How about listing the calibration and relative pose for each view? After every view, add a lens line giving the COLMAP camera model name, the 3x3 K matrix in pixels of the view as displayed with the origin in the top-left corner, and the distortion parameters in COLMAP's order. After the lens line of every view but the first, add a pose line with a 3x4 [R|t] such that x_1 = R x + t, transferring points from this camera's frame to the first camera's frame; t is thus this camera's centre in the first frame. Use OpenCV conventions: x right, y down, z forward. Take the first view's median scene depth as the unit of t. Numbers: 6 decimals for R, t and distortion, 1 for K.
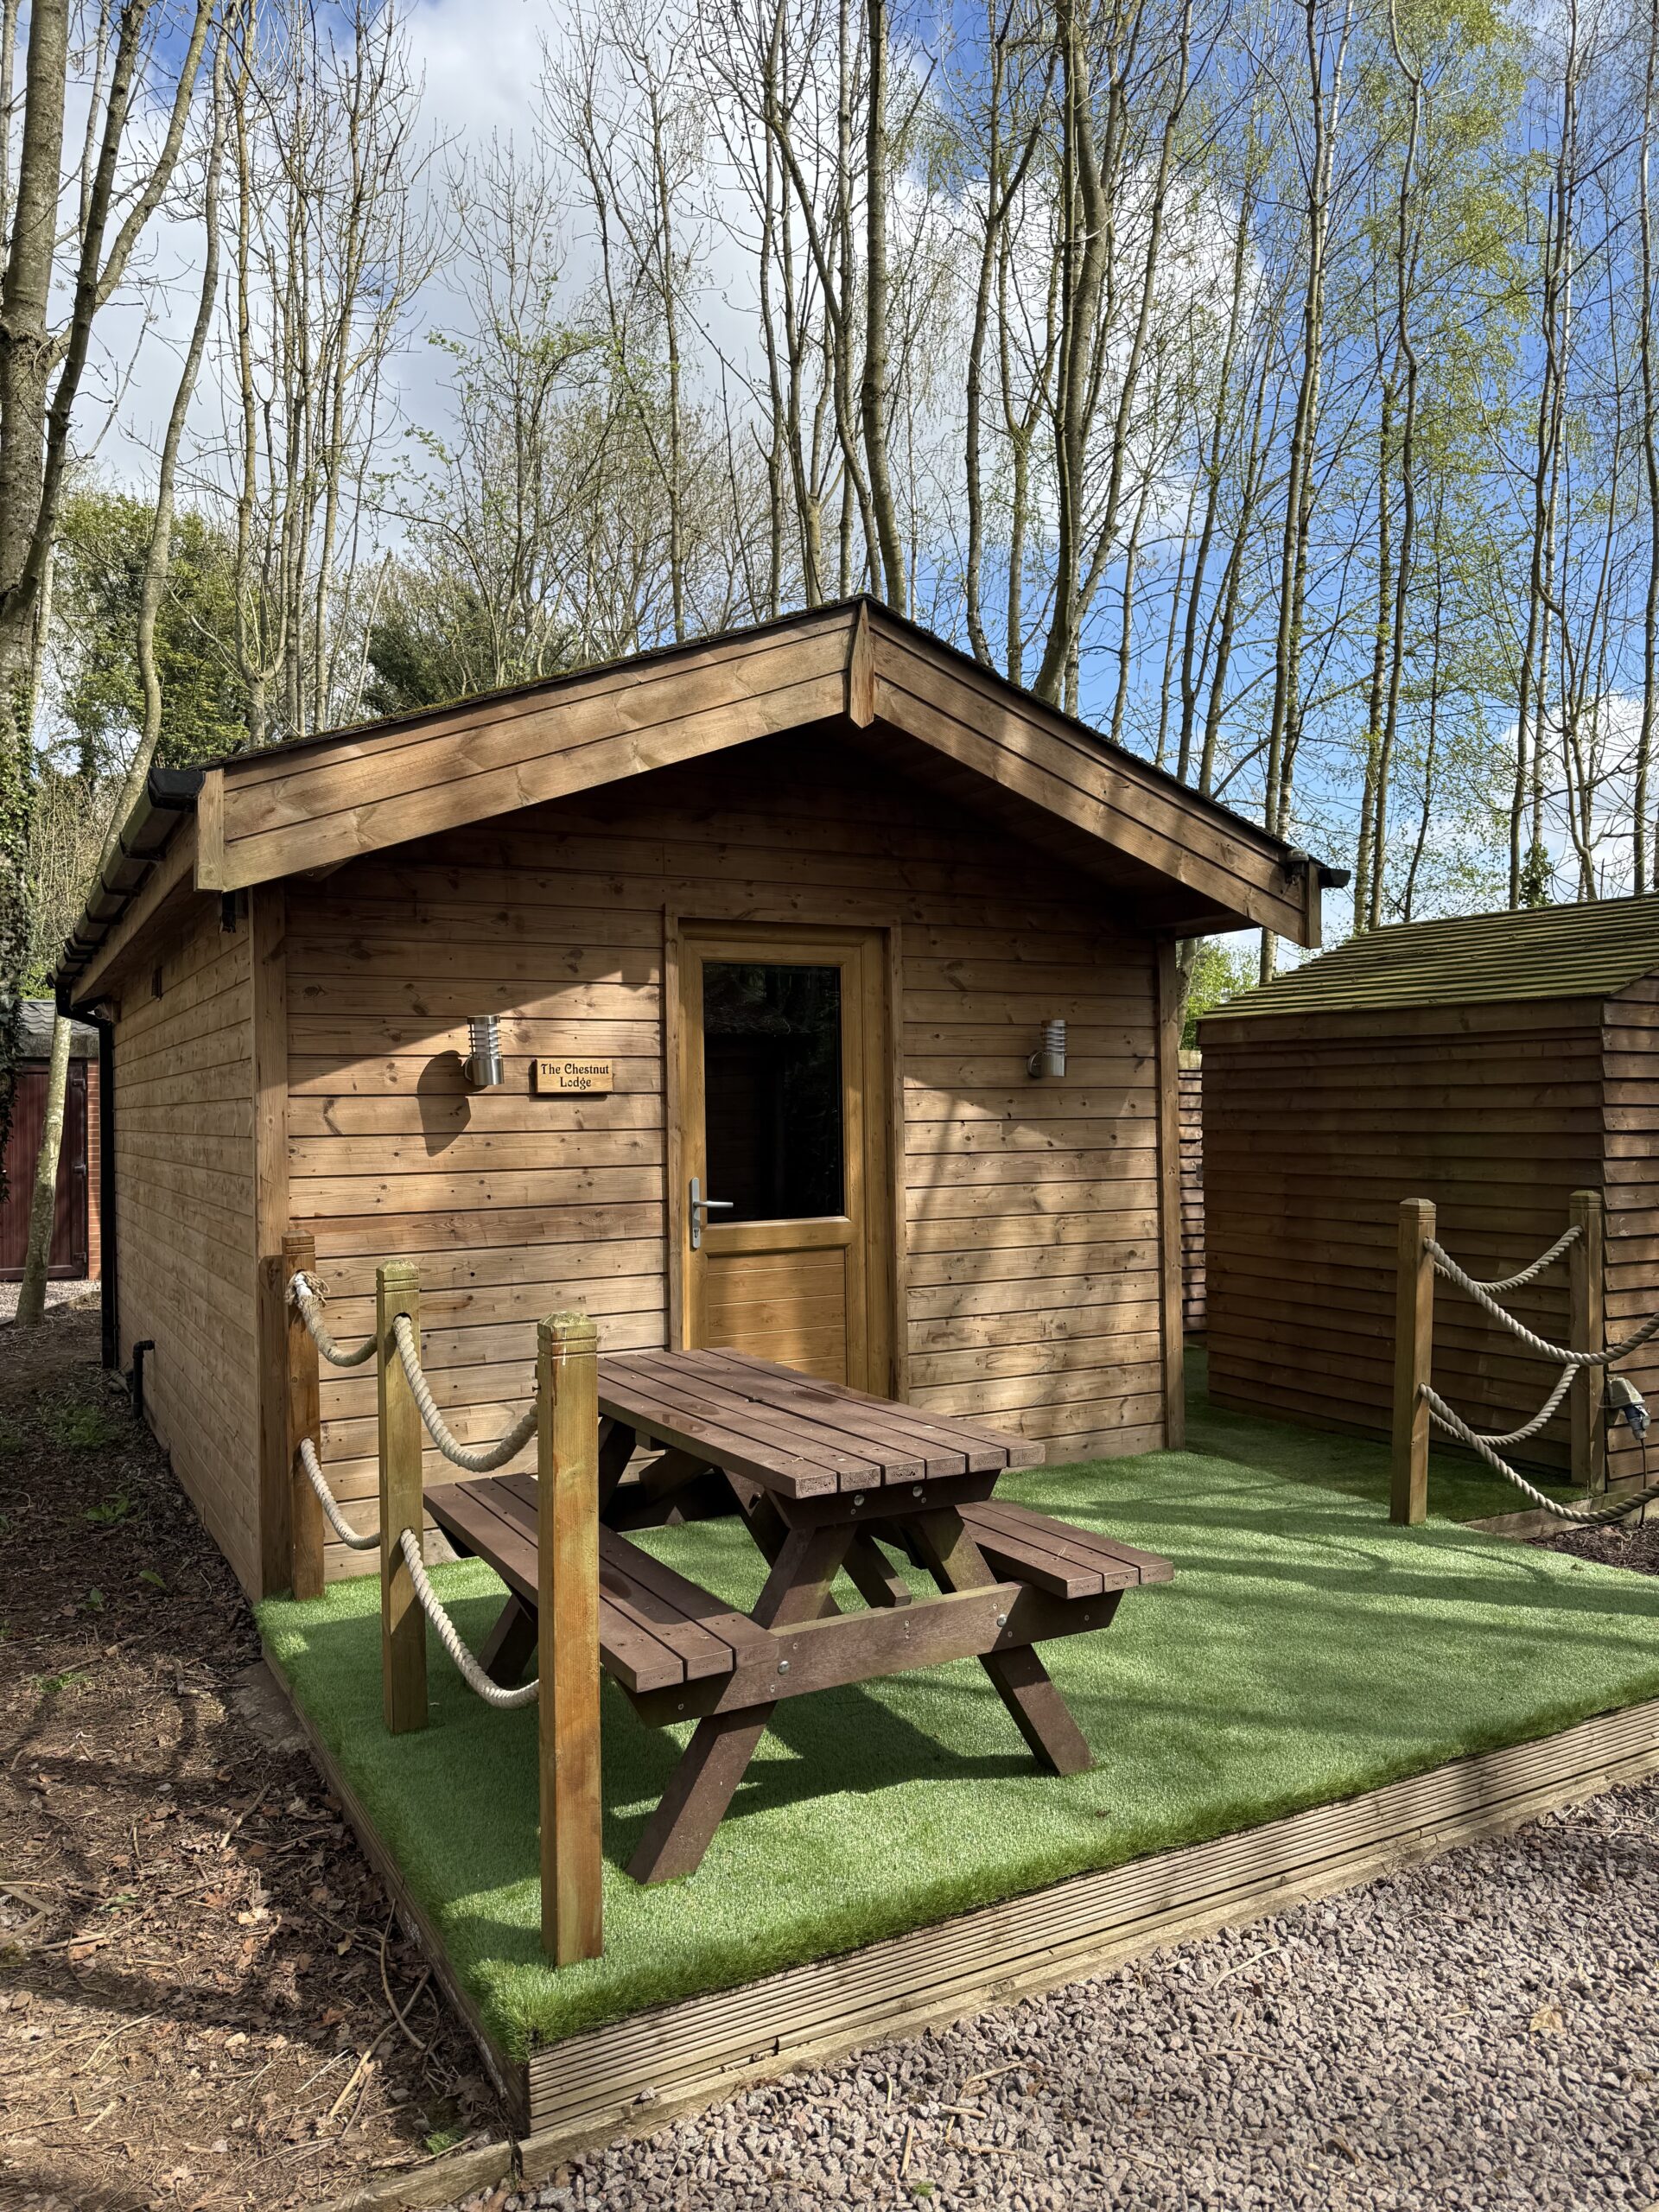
lens RADIAL K [[1541.0, 0, 837.6], [0, 1541.0, 1099.4], [0, 0, 1]] dist [0.044831, -0.005797]
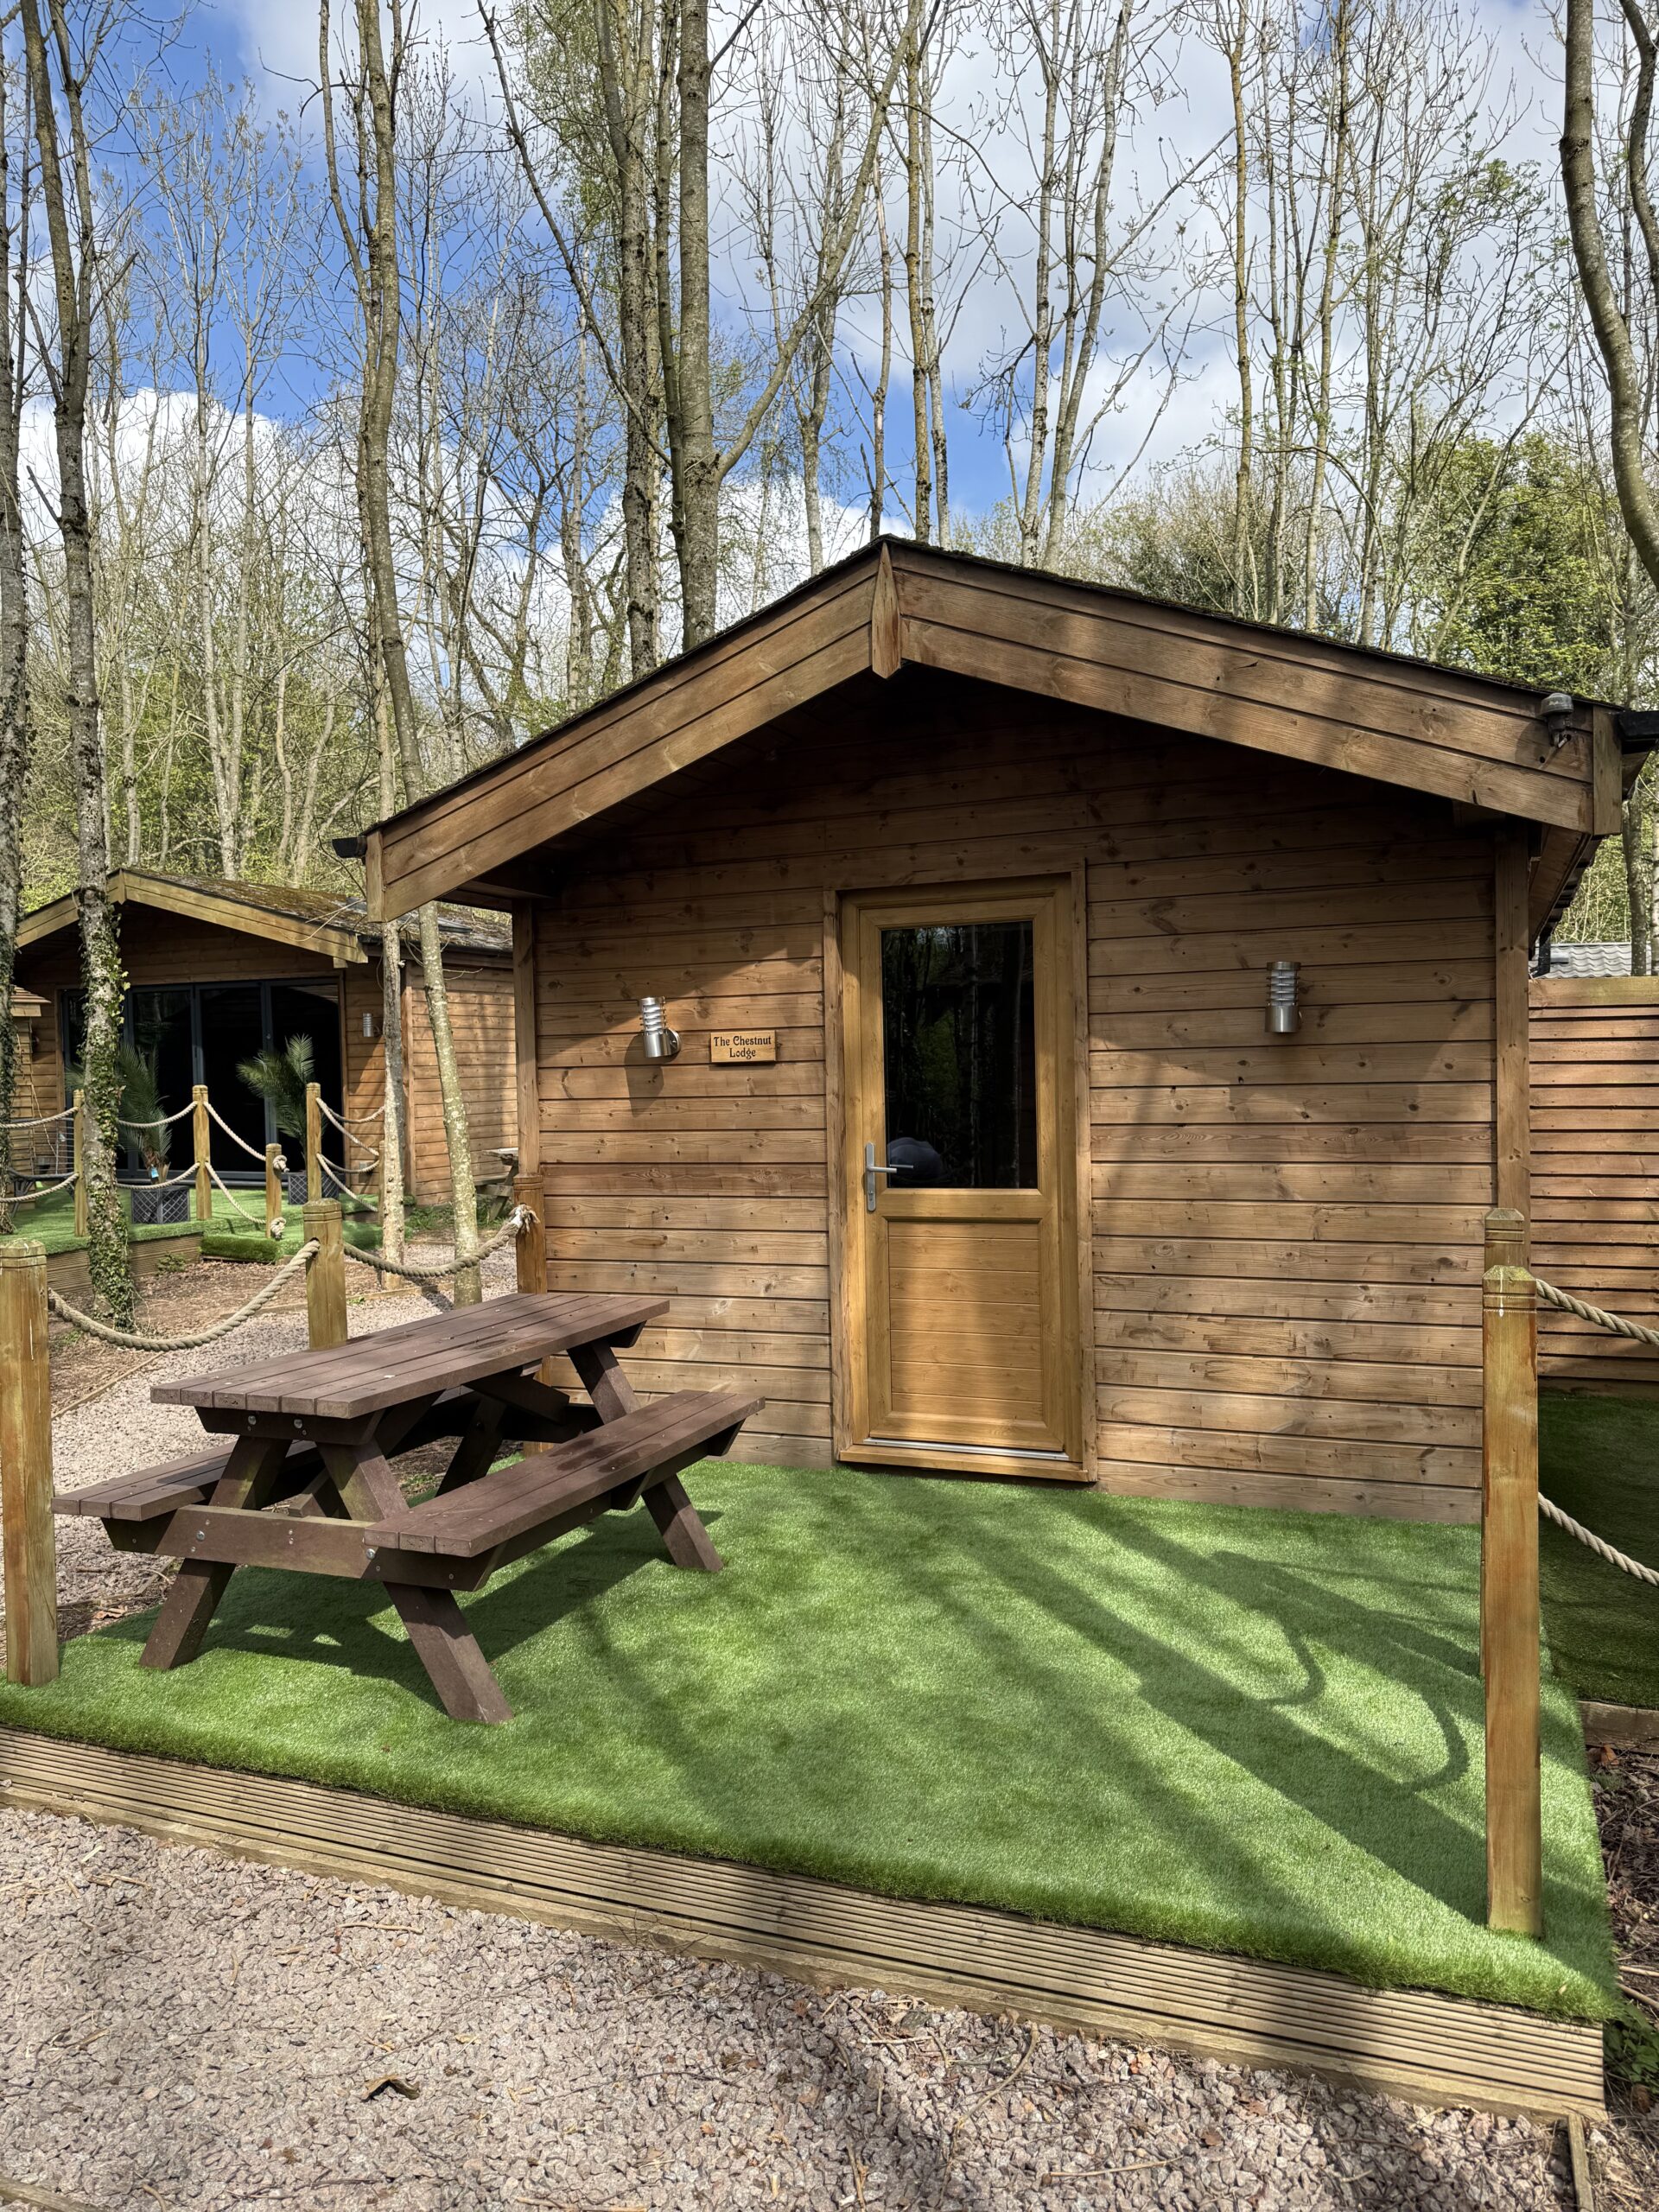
lens RADIAL K [[1541.0, 0, 835.7], [0, 1541.0, 1116.3], [0, 0, 1]] dist [0.044831, -0.005797]
pose [[0.625184, 0.018789, -0.780251, 0.712147], [0.018079, 0.999093, 0.038544, -0.006655], [0.780268, -0.038203, 0.624277, 0.350862]]
